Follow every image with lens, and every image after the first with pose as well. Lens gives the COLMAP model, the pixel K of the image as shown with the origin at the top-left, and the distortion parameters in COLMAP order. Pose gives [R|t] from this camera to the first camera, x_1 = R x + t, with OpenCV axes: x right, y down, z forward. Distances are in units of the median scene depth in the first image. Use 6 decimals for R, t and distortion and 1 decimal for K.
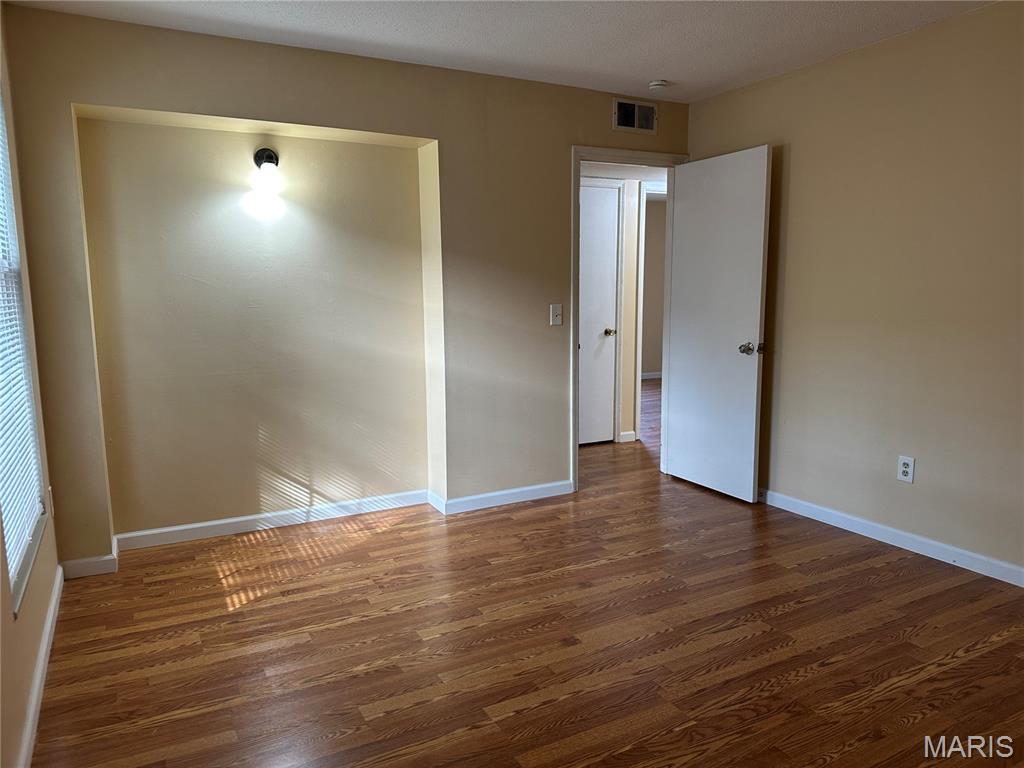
lens RADIAL K [[716.8, 0, 512.0], [0, 716.8, 384.0], [0, 0, 1]] dist [0.123002, -0.153575]
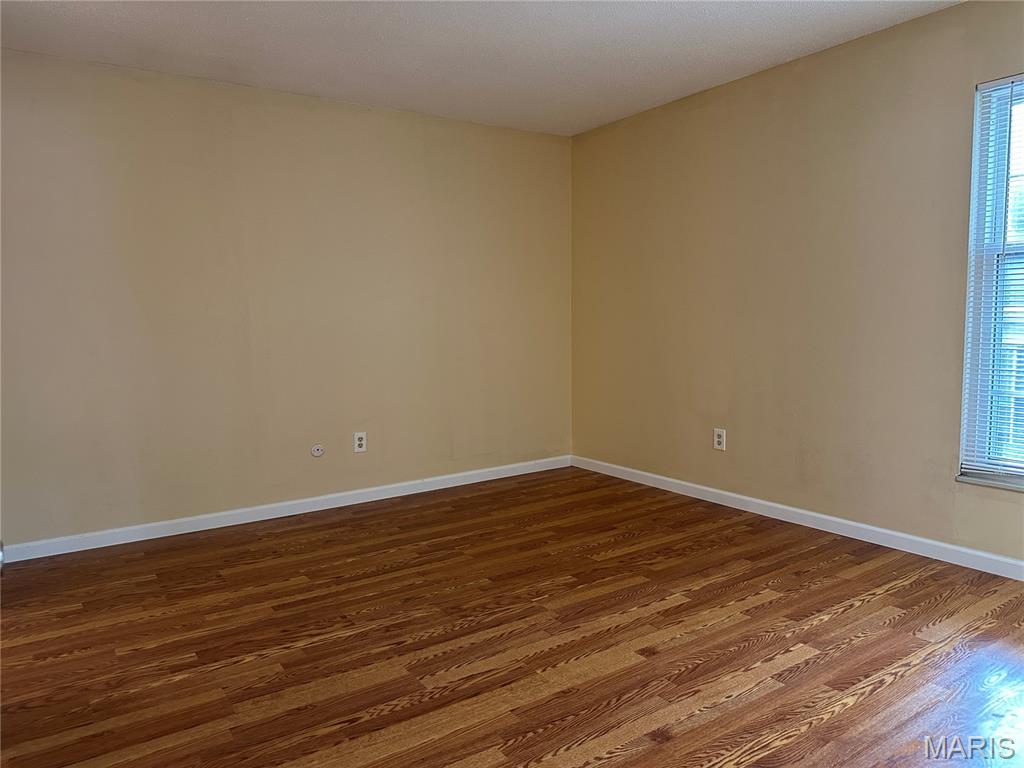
lens RADIAL K [[726.3, 0, 512.0], [0, 726.3, 384.0], [0, 0, 1]] dist [0.023717, -0.032224]
pose [[-0.994290, 0.036472, -0.100289, 0.270663], [0.013476, 0.975174, 0.221028, -0.152857], [0.105861, 0.218415, -0.970097, 1.469419]]
